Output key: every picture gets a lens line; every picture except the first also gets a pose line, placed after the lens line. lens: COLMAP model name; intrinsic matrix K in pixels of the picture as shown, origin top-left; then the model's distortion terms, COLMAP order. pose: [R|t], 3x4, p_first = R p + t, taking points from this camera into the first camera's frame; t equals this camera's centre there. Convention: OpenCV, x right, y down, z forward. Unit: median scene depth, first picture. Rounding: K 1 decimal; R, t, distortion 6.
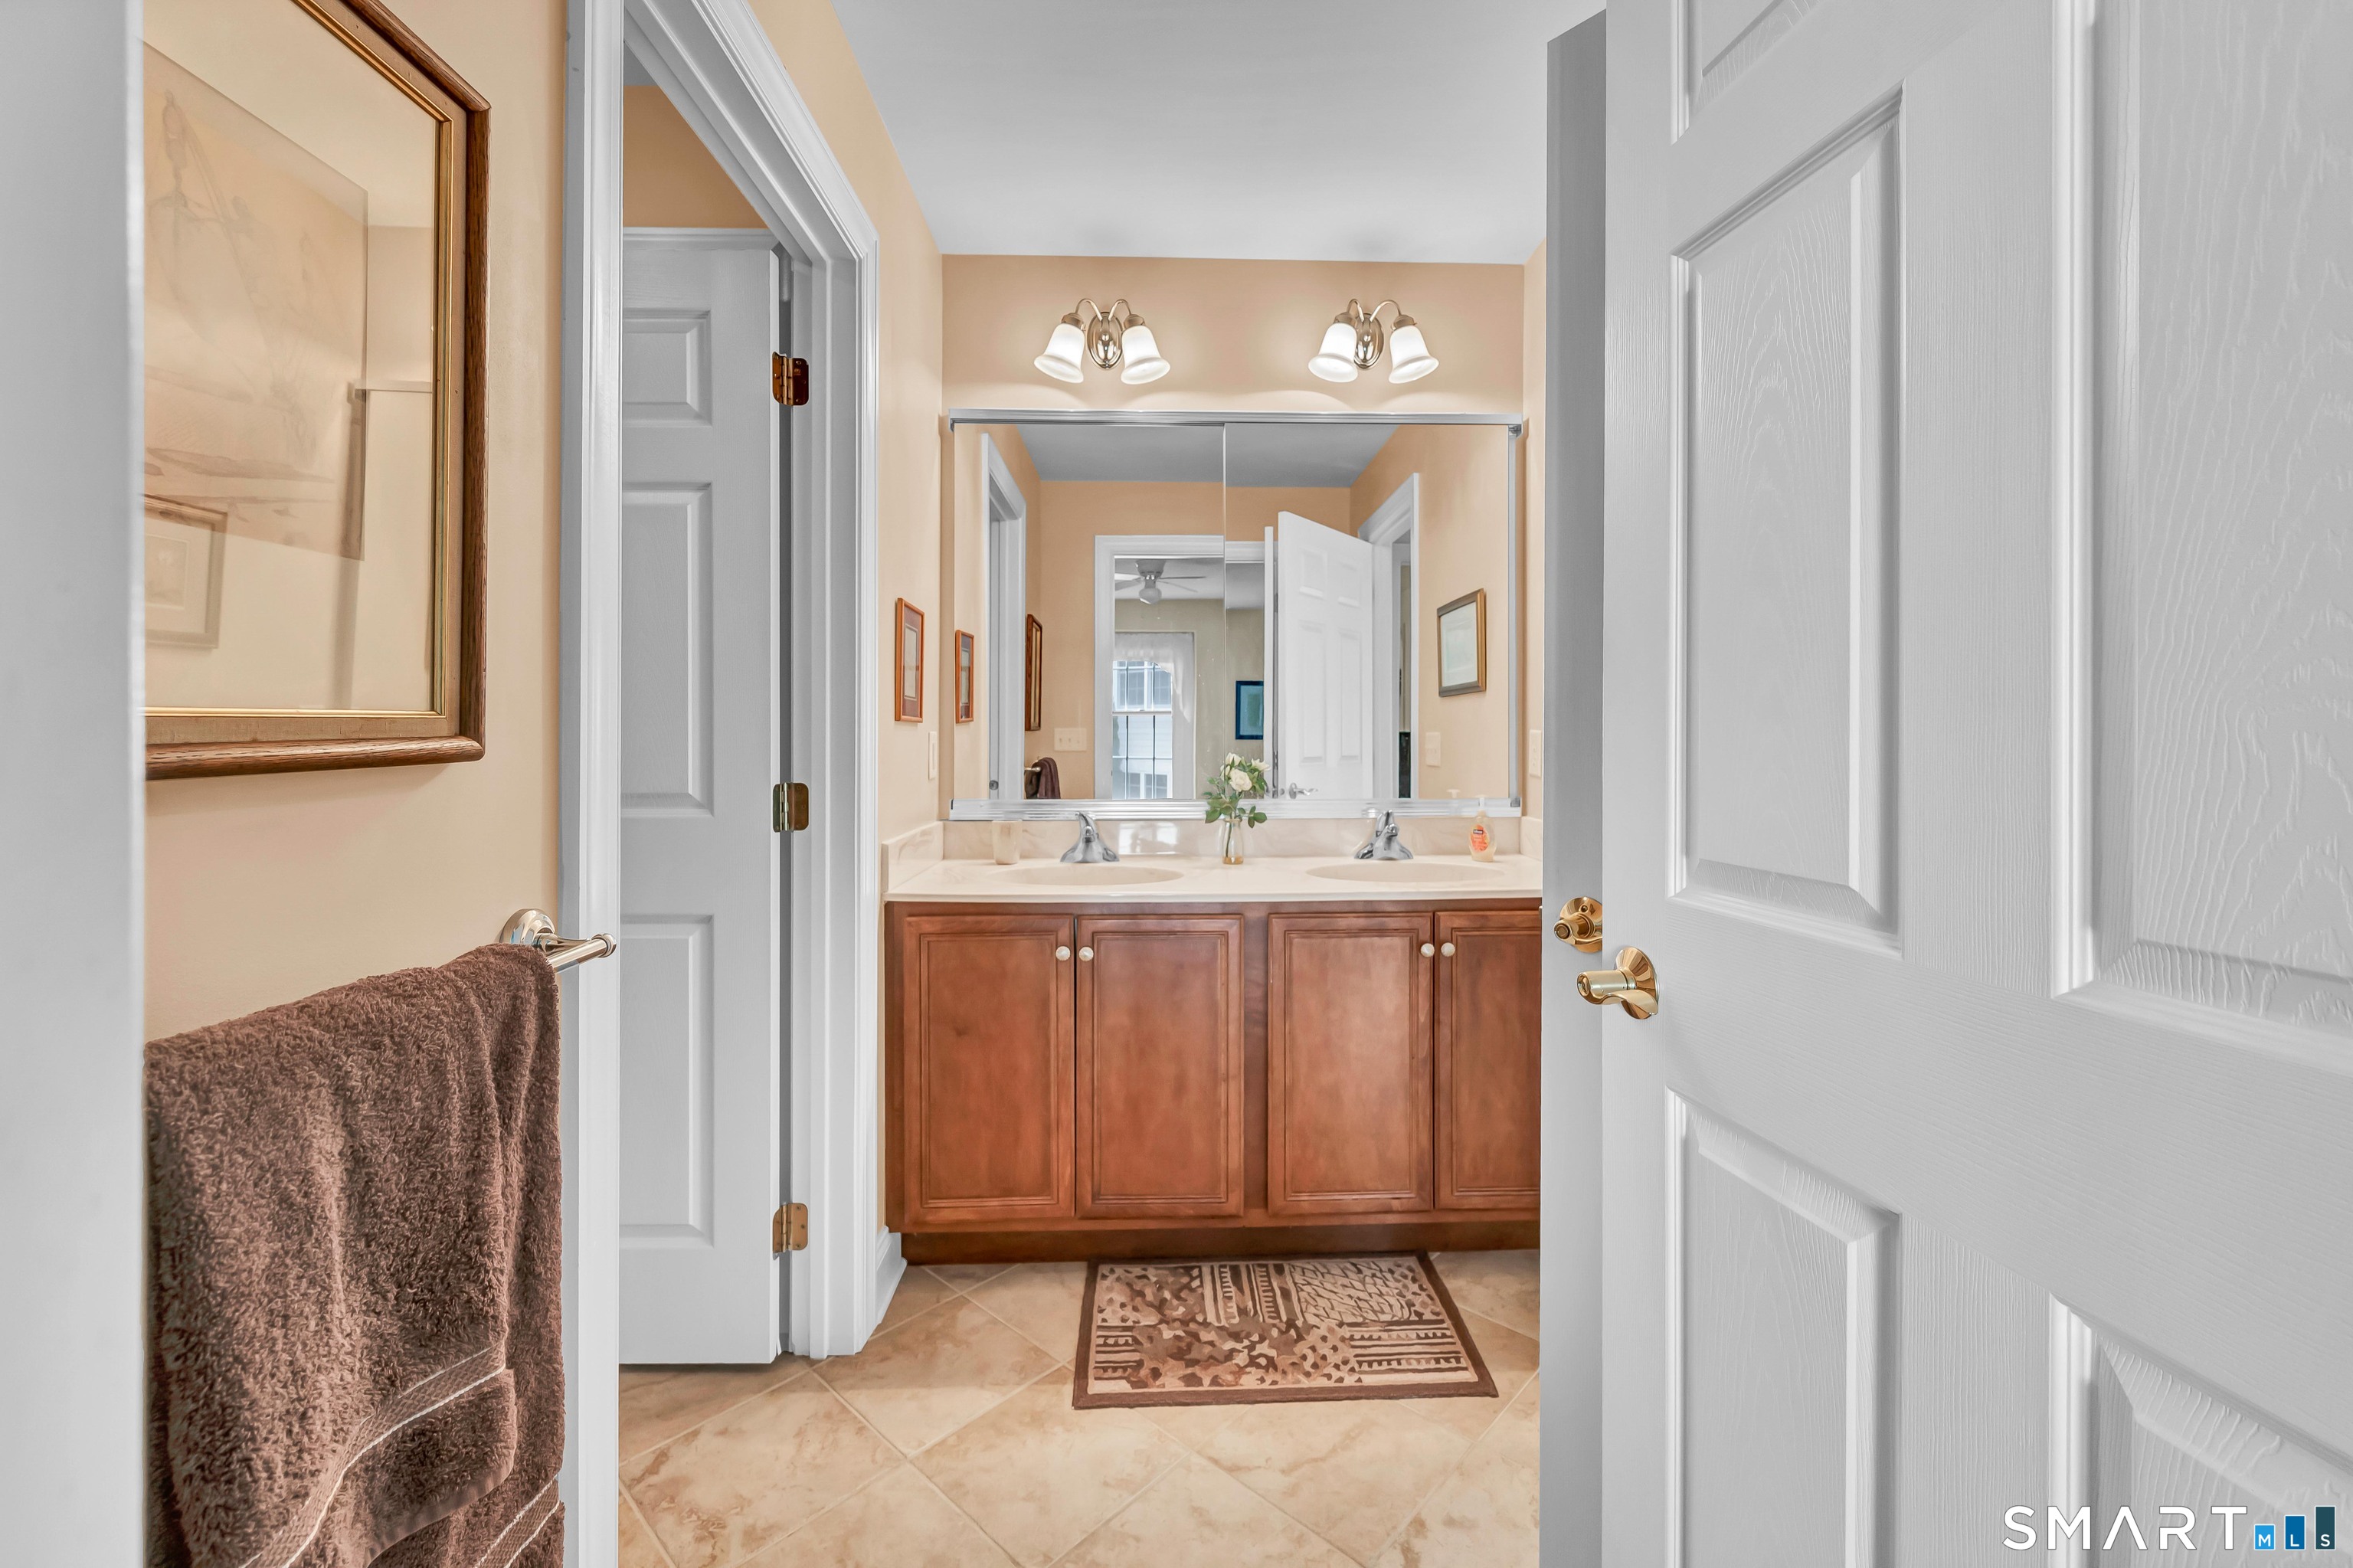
lens RADIAL K [[984.7, 0, 1190.6], [0, 984.7, 727.7], [0, 0, 1]] dist [0.000451, 0.000258]
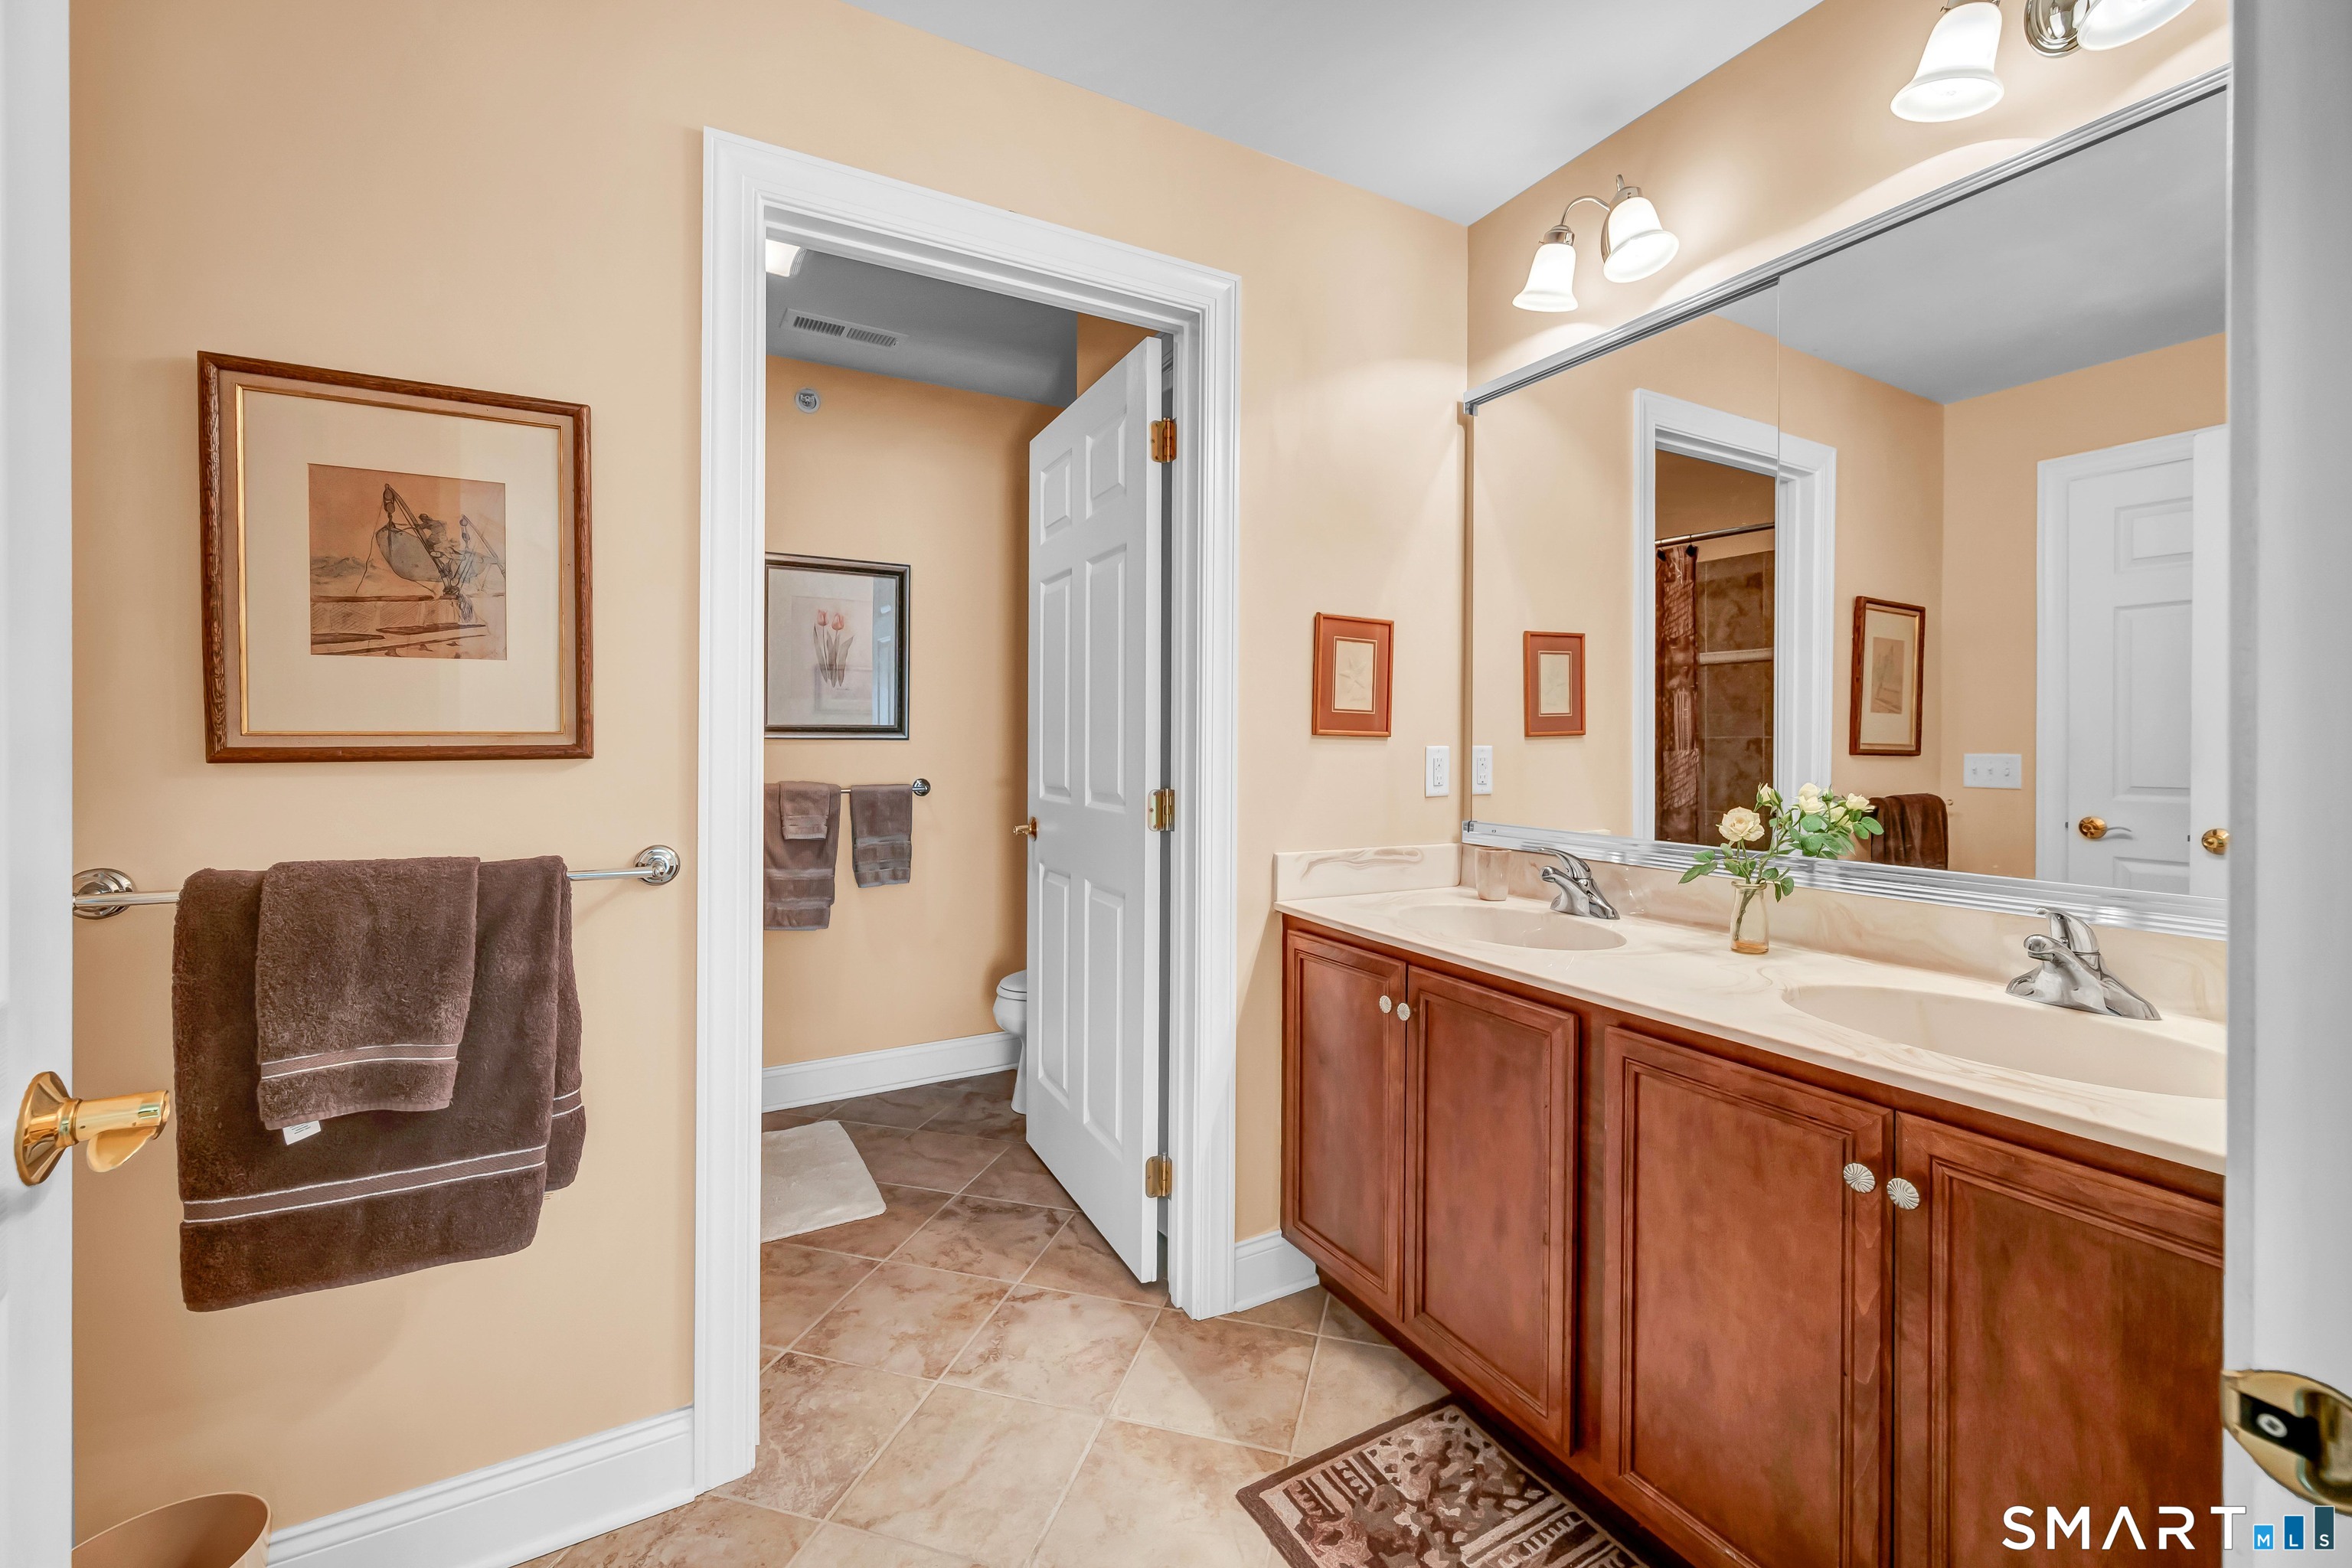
lens RADIAL K [[947.6, 0, 1183.6], [0, 947.6, 744.3], [0, 0, 1]] dist [0.001569, 0.000049]
pose [[0.449656, 0.003050, -0.893197, 0.543253], [-0.006294, 0.999980, 0.000247, 0.002890], [0.893180, 0.005511, 0.449666, 0.481663]]
